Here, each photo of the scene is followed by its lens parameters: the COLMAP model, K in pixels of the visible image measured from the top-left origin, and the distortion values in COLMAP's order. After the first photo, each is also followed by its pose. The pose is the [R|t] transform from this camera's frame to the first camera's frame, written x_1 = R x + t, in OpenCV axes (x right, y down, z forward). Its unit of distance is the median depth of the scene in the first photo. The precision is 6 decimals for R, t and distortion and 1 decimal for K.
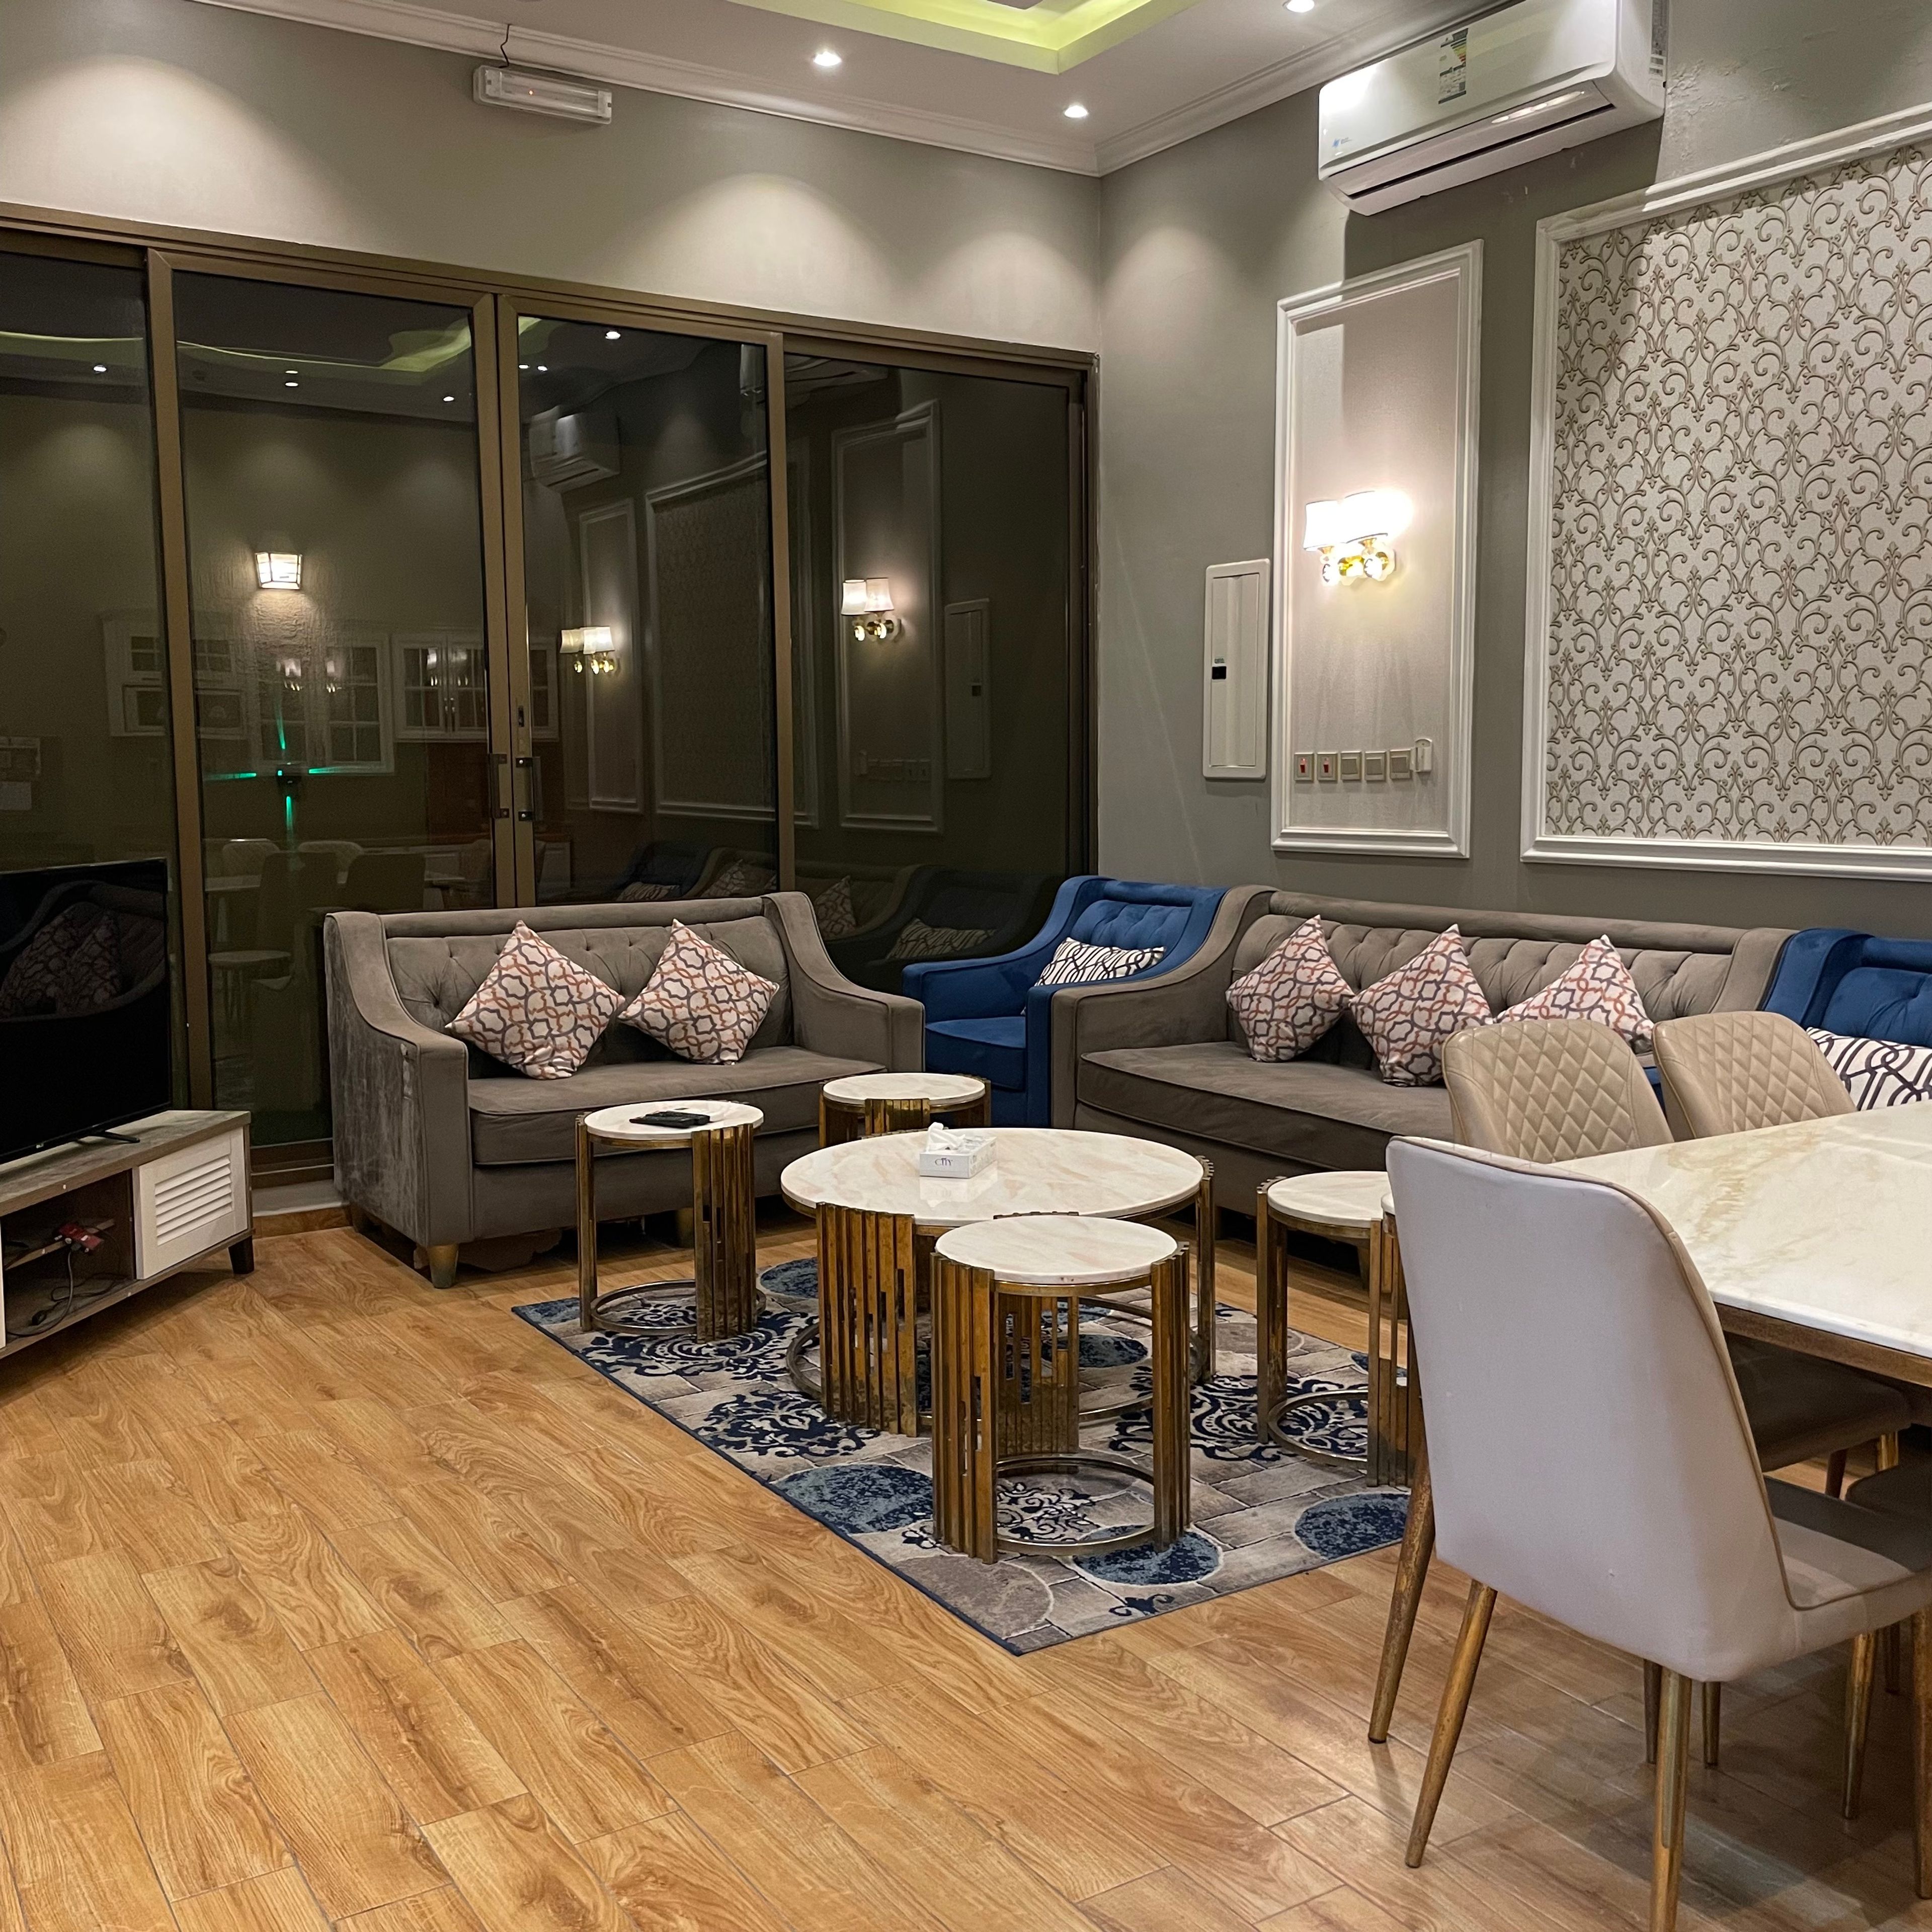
lens RADIAL K [[1947.0, 0, 978.7], [0, 1947.0, 948.7], [0, 0, 1]] dist [0.110636, -0.179680]
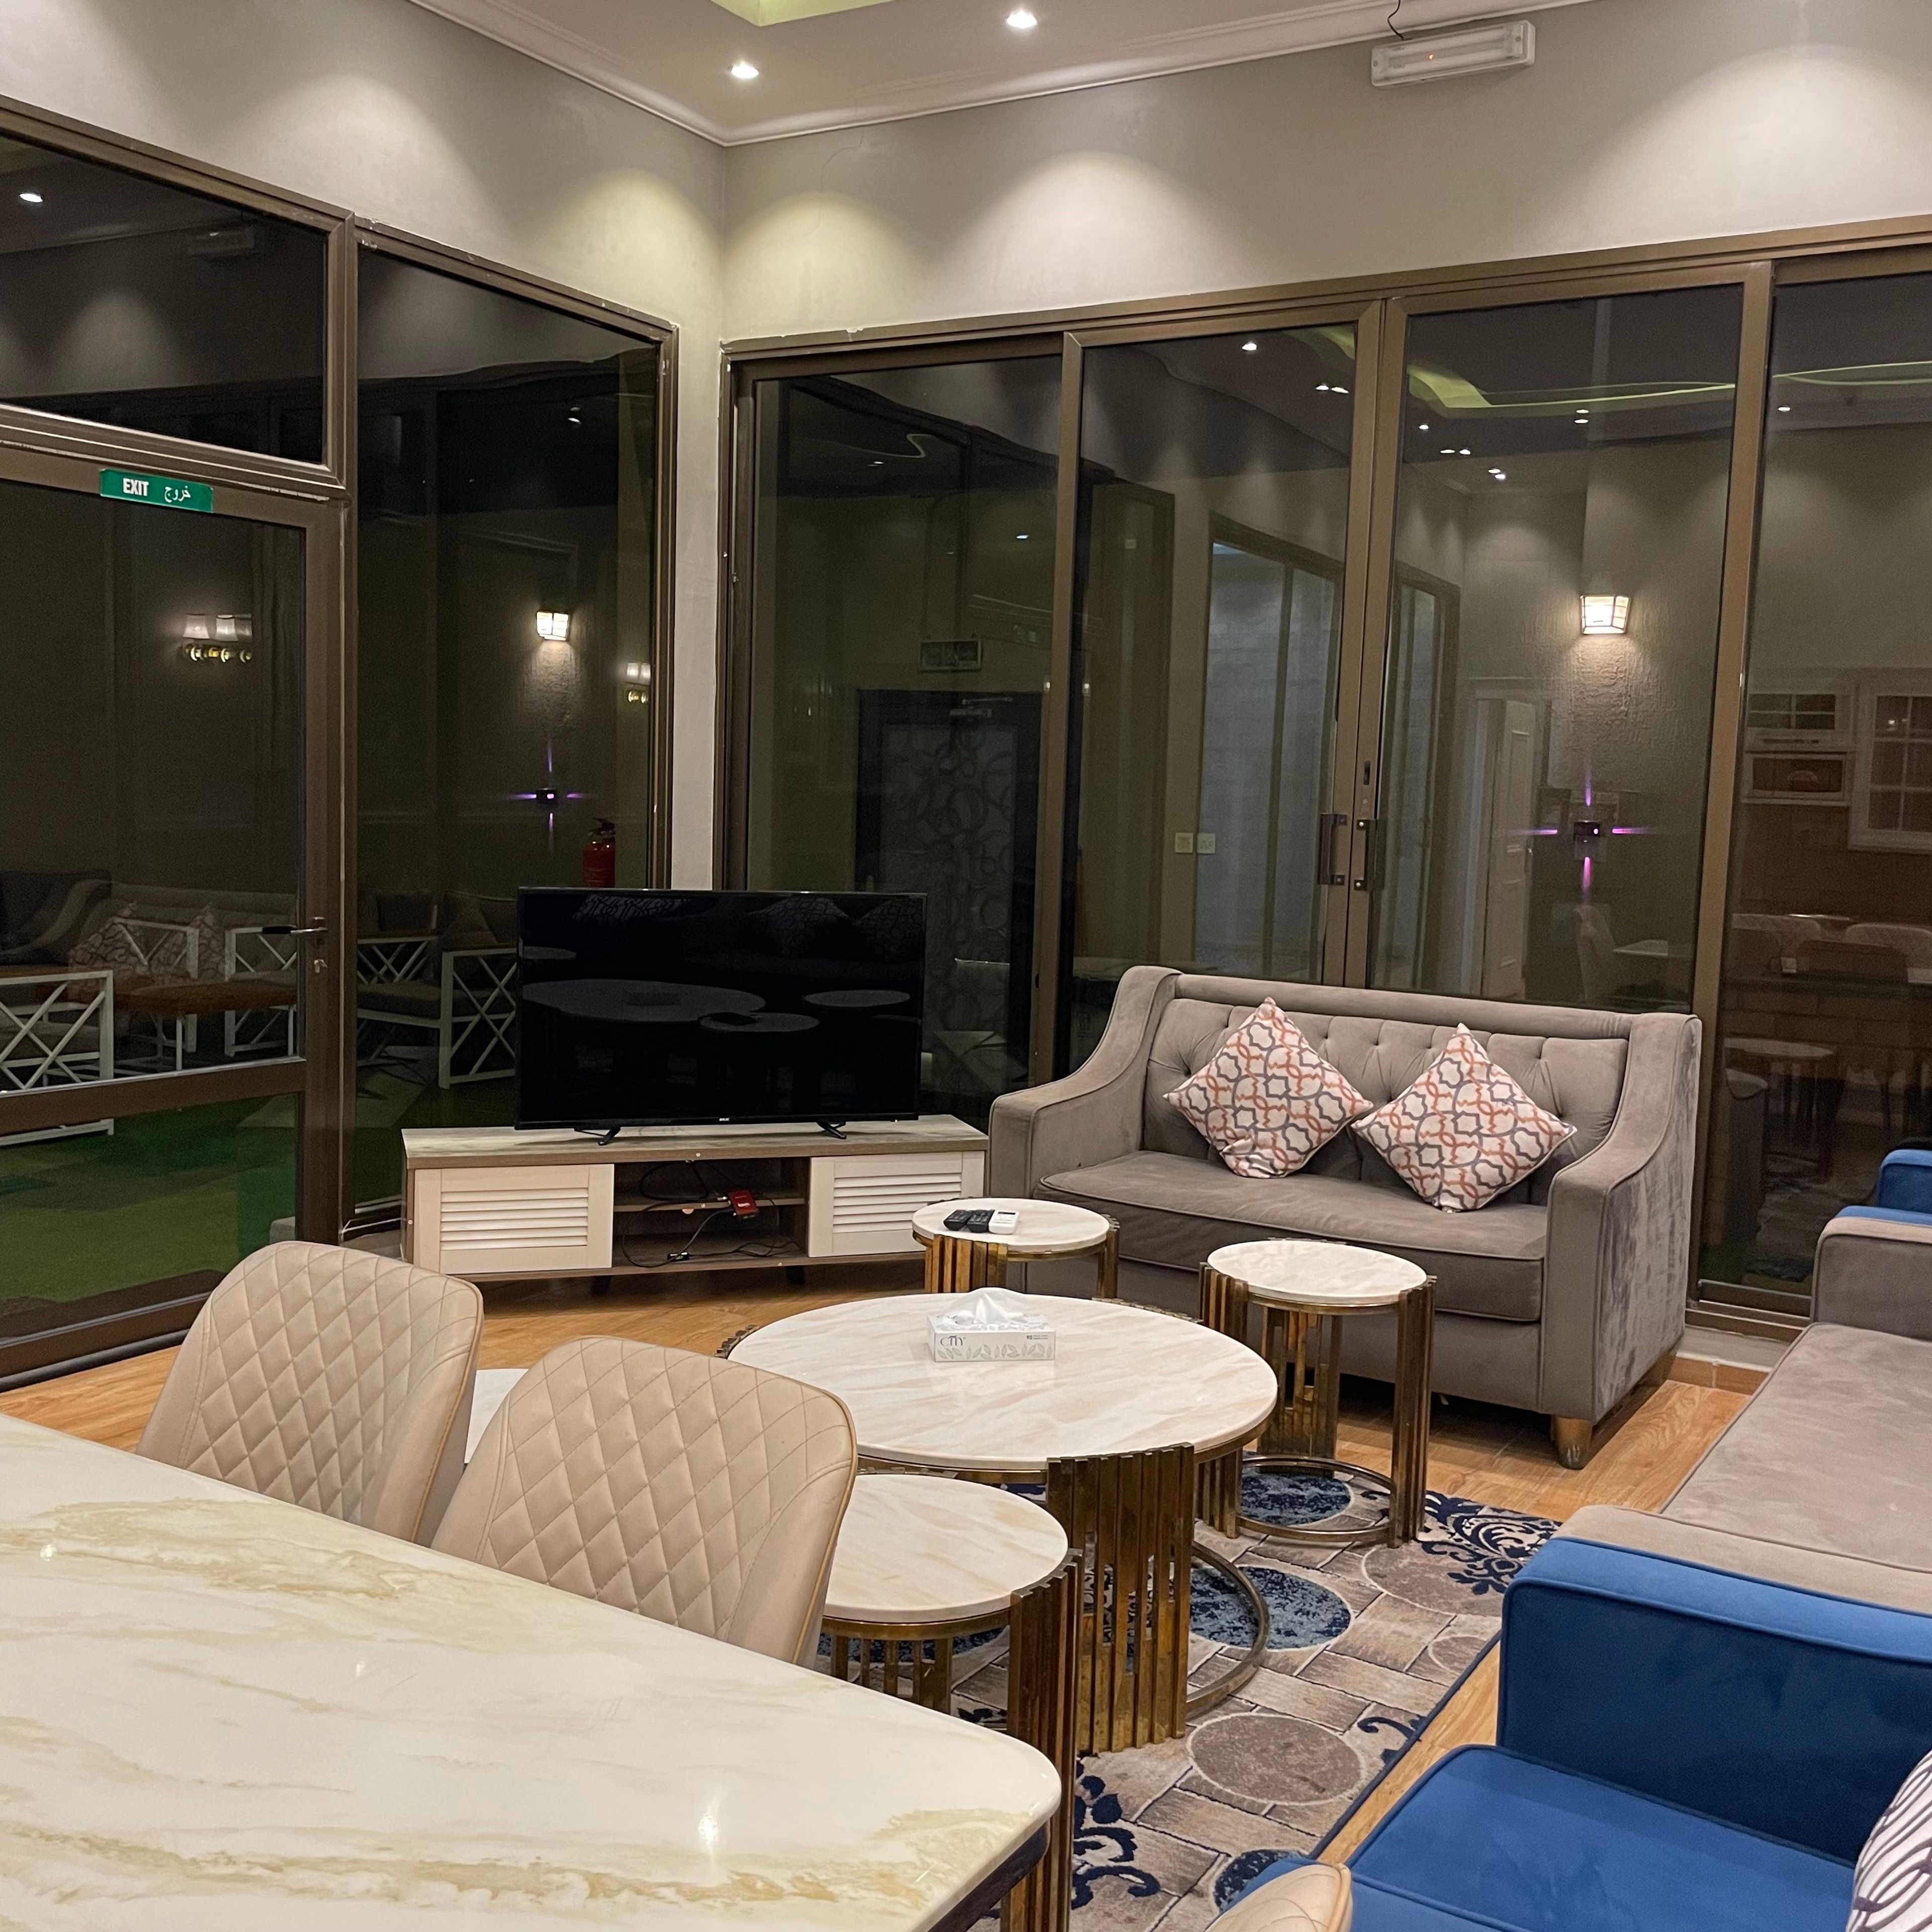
lens RADIAL K [[1947.0, 0, 978.7], [0, 1947.0, 948.7], [0, 0, 1]] dist [0.110636, -0.179680]
pose [[0.440256, 0.104130, -0.891814, 0.517791], [-0.125954, 0.990593, 0.053484, -0.069299], [0.888994, 0.088781, 0.449230, 0.482794]]
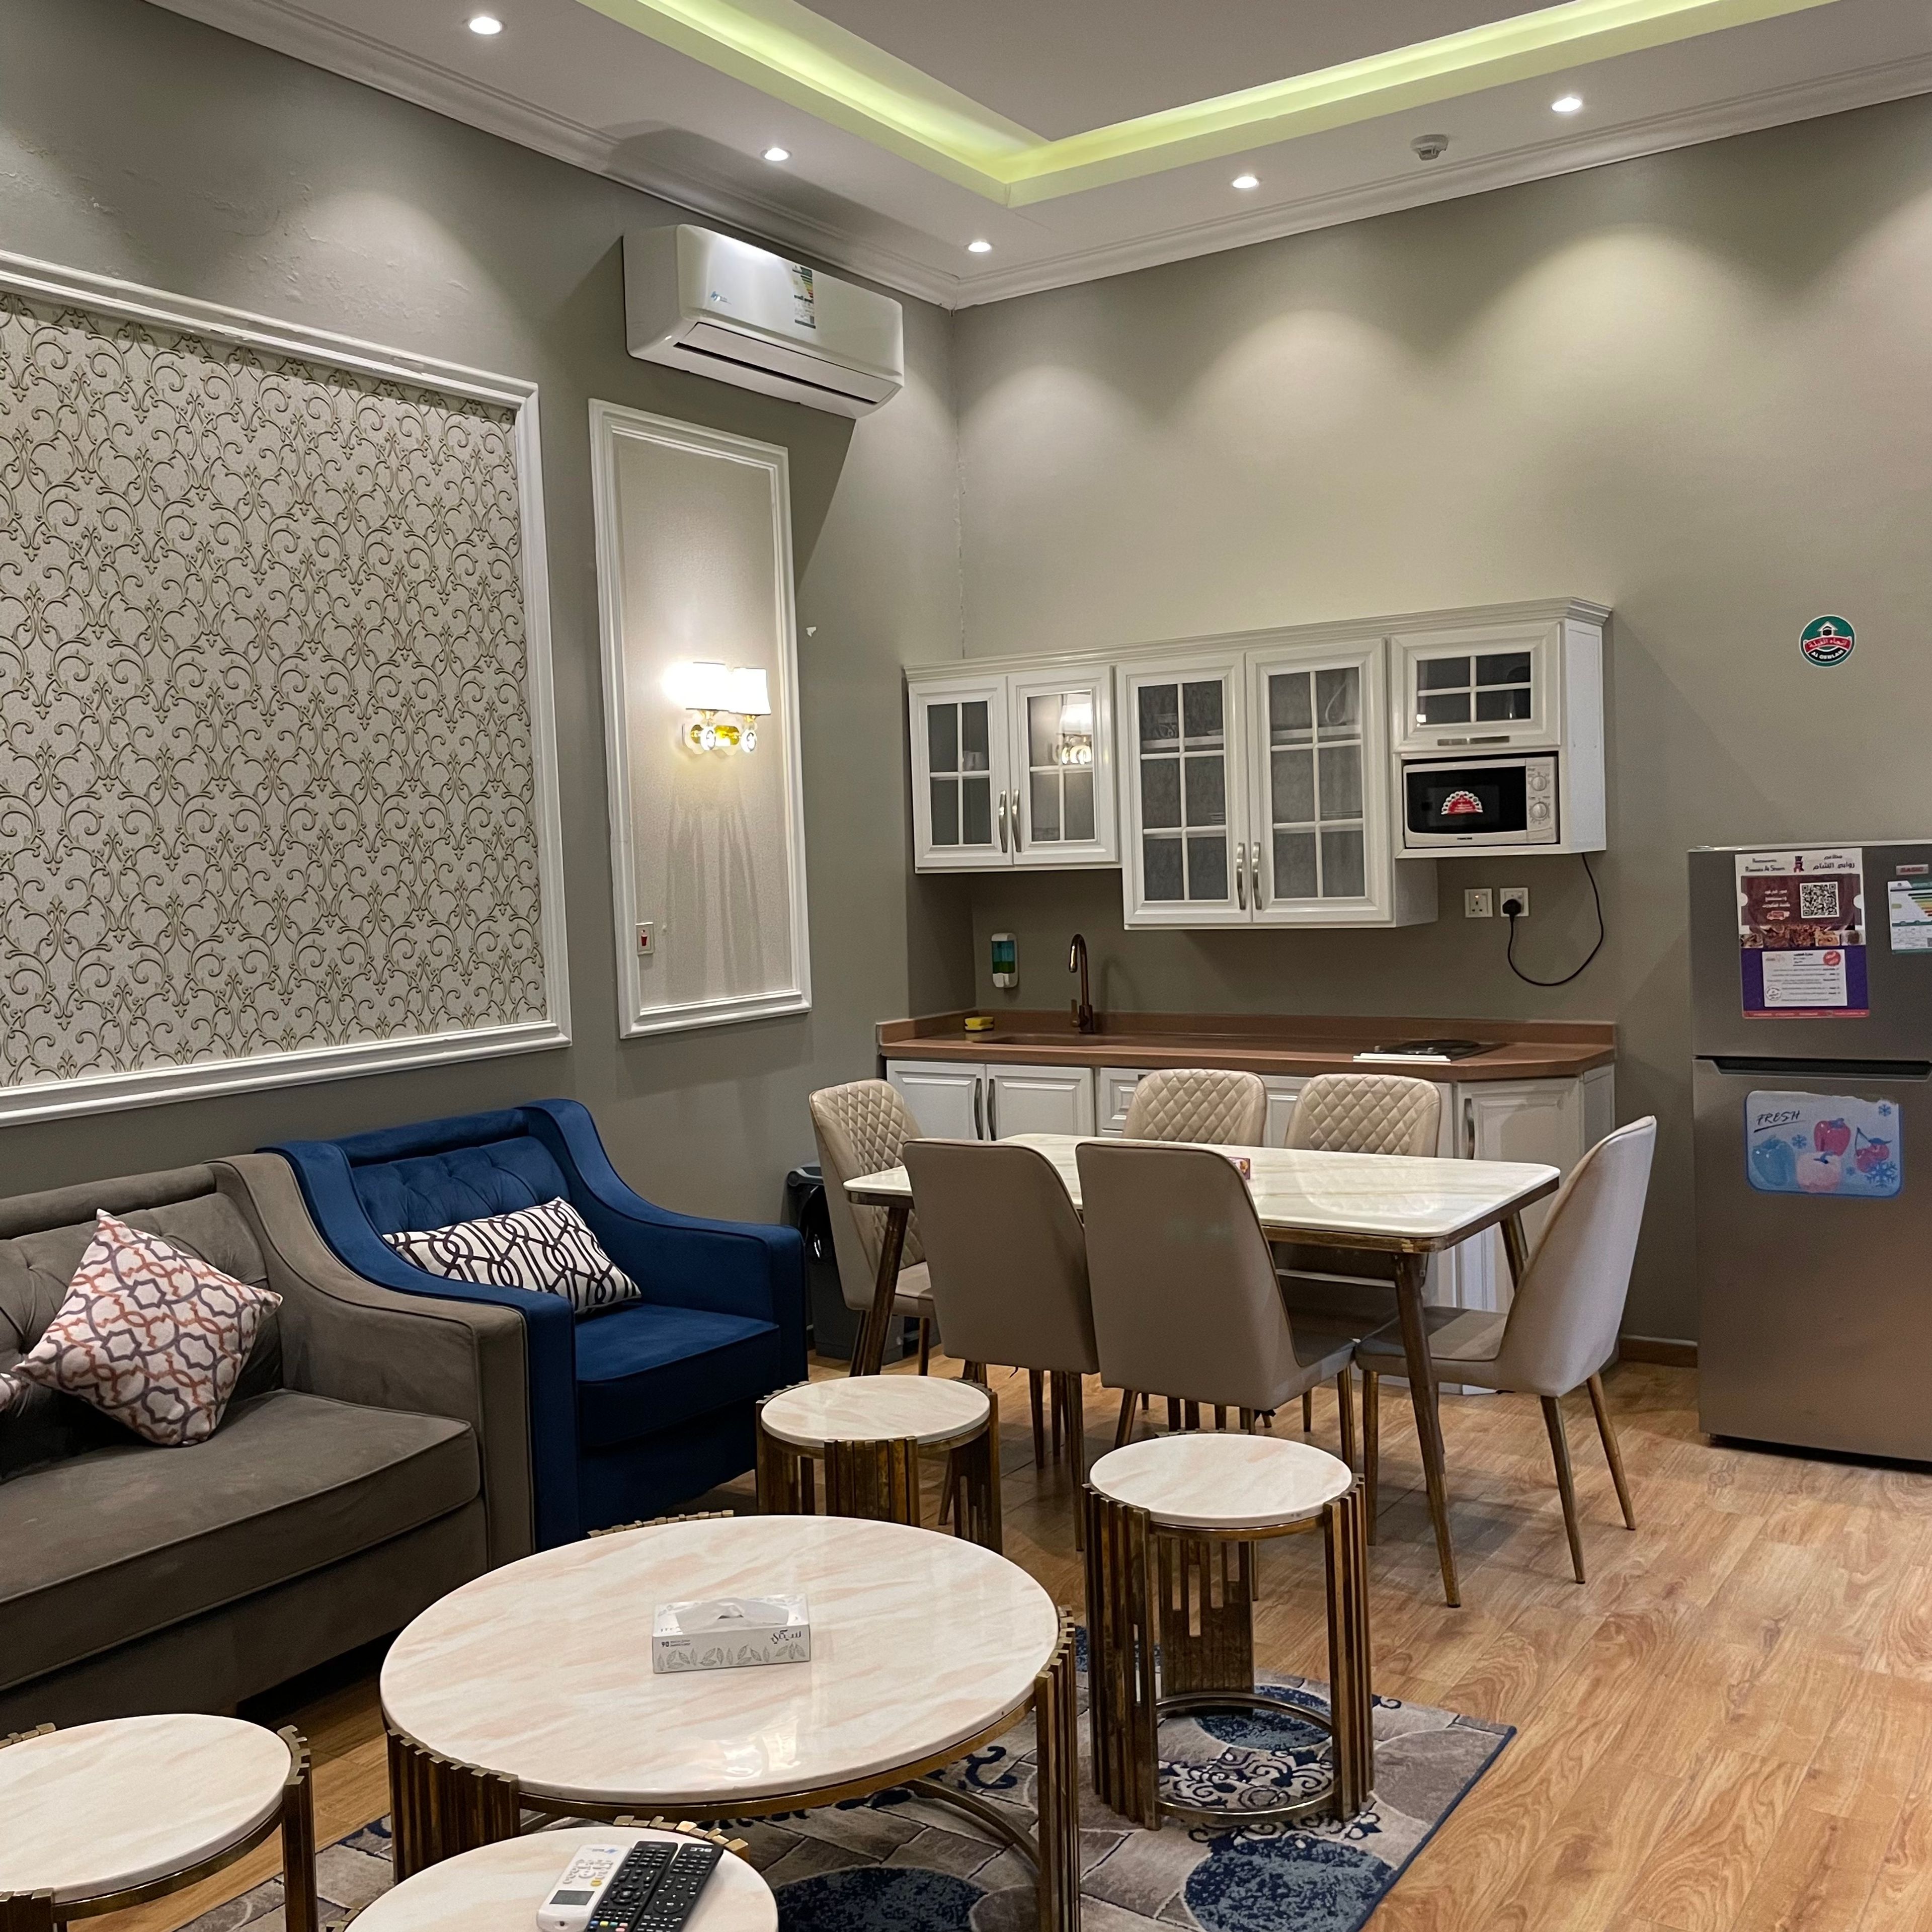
lens RADIAL K [[1990.4, 0, 928.1], [0, 1990.4, 965.2], [0, 0, 1]] dist [-0.005564, 0.018744]
pose [[-0.398319, -0.028619, 0.916801, -0.464102], [0.125897, 0.988348, 0.085551, -0.113221], [-0.908566, 0.149499, -0.390074, 0.889756]]
